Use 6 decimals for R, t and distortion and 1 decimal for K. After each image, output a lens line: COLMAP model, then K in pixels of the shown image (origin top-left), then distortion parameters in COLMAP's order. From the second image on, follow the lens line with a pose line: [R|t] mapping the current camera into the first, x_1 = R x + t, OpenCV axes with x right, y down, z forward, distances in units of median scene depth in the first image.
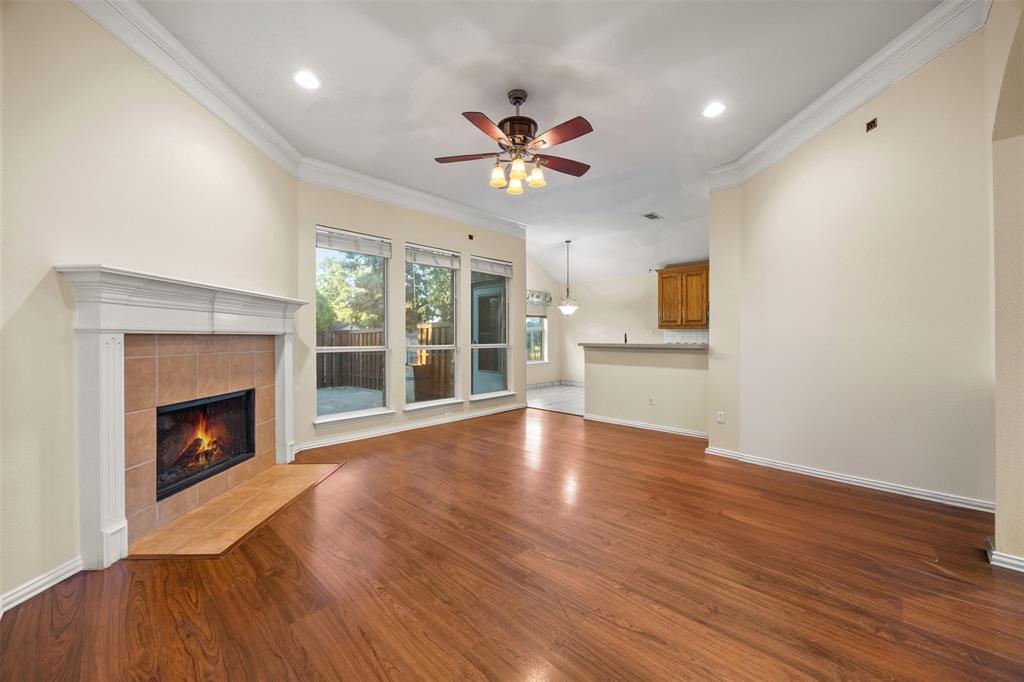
lens RADIAL K [[390.2, 0, 511.6], [0, 390.2, 337.3], [0, 0, 1]] dist [-0.001833, 0.000357]
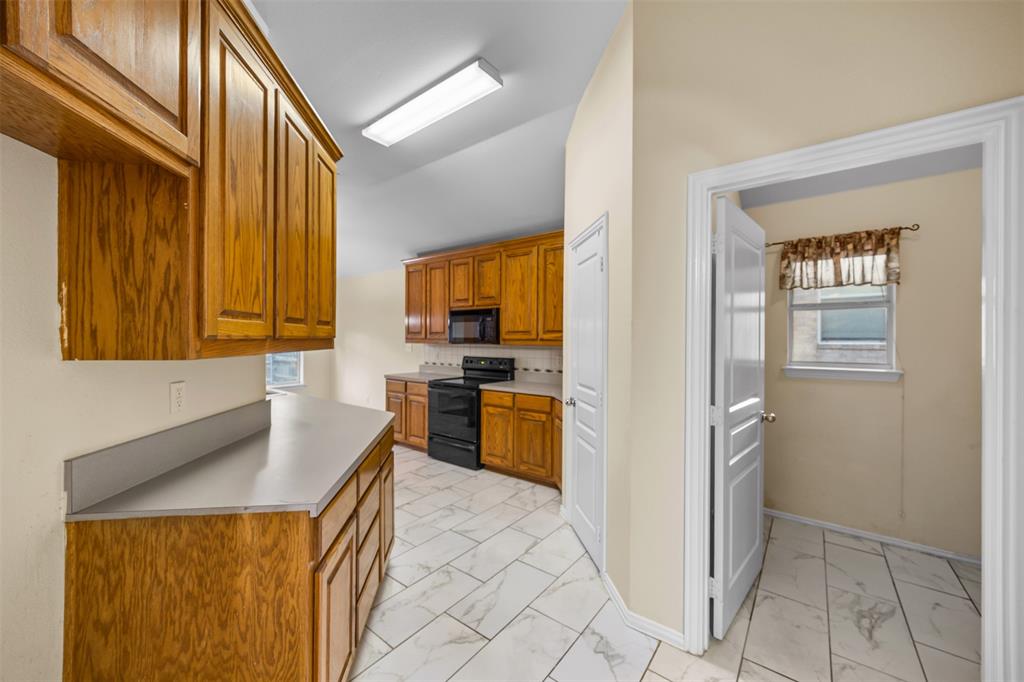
lens RADIAL K [[390.2, 0, 512.5], [0, 390.2, 340.7], [0, 0, 1]] dist [-0.001833, 0.000357]
pose [[0.994775, 0.006786, 0.101866, 1.324975], [-0.007415, 0.999956, 0.005802, -0.084819], [-0.101823, -0.006527, 0.994781, 0.712418]]
